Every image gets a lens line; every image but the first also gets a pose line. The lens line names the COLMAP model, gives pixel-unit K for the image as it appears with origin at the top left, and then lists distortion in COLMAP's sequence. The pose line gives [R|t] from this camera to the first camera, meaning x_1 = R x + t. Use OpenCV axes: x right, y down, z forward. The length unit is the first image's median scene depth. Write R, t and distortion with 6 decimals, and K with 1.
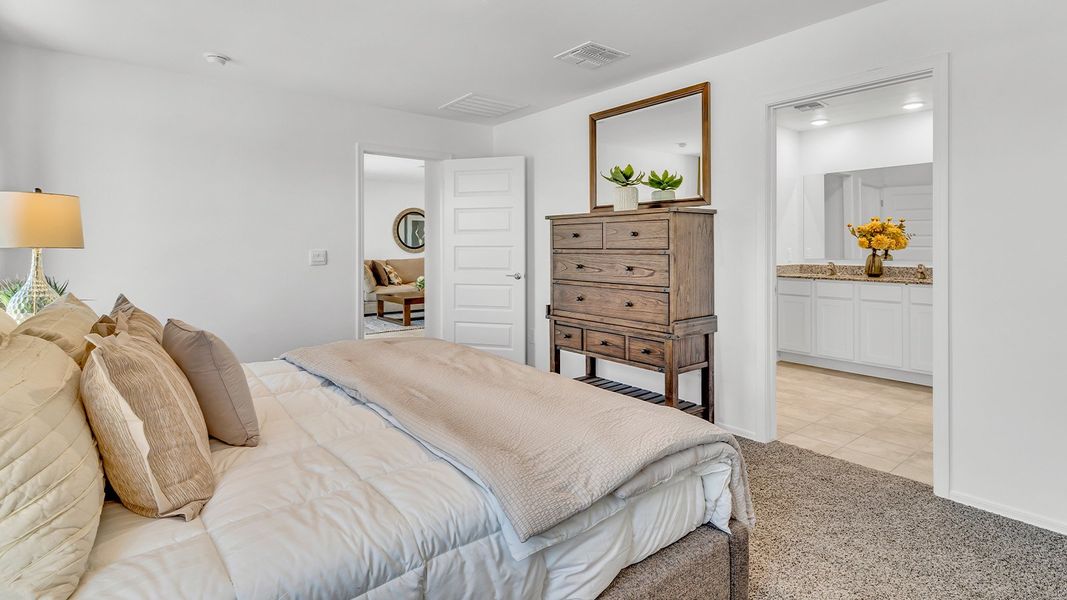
lens RADIAL K [[521.9, 0, 530.8], [0, 521.9, 244.0], [0, 0, 1]] dist [0.001624, 0.000219]
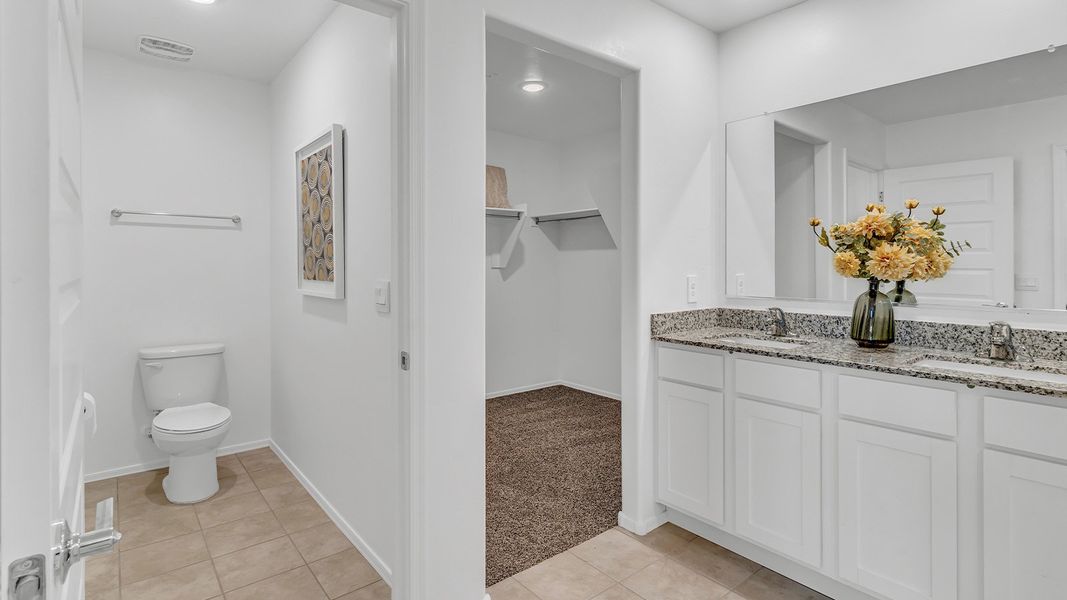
lens RADIAL K [[510.7, 0, 532.0], [0, 510.7, 265.6], [0, 0, 1]] dist [-0.000560, -0.000526]
pose [[0.999980, -0.001027, 0.006216, 0.381079], [0.000989, 0.999981, 0.006015, -0.003534], [-0.006222, -0.006008, 0.999963, 0.592035]]
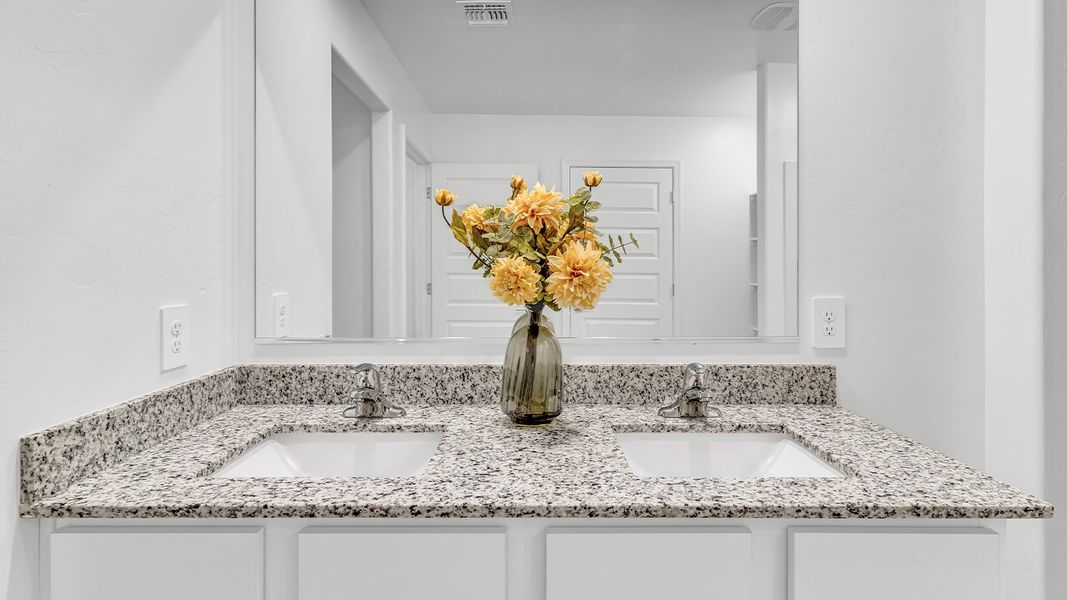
lens RADIAL K [[510.7, 0, 532.0], [0, 510.7, 265.6], [0, 0, 1]] dist [-0.000560, -0.000526]
pose [[0.620901, 0.001730, 0.783887, 0.467768], [-0.005813, 0.999980, 0.002398, -0.008321], [-0.783868, -0.006045, 0.620898, 0.844816]]
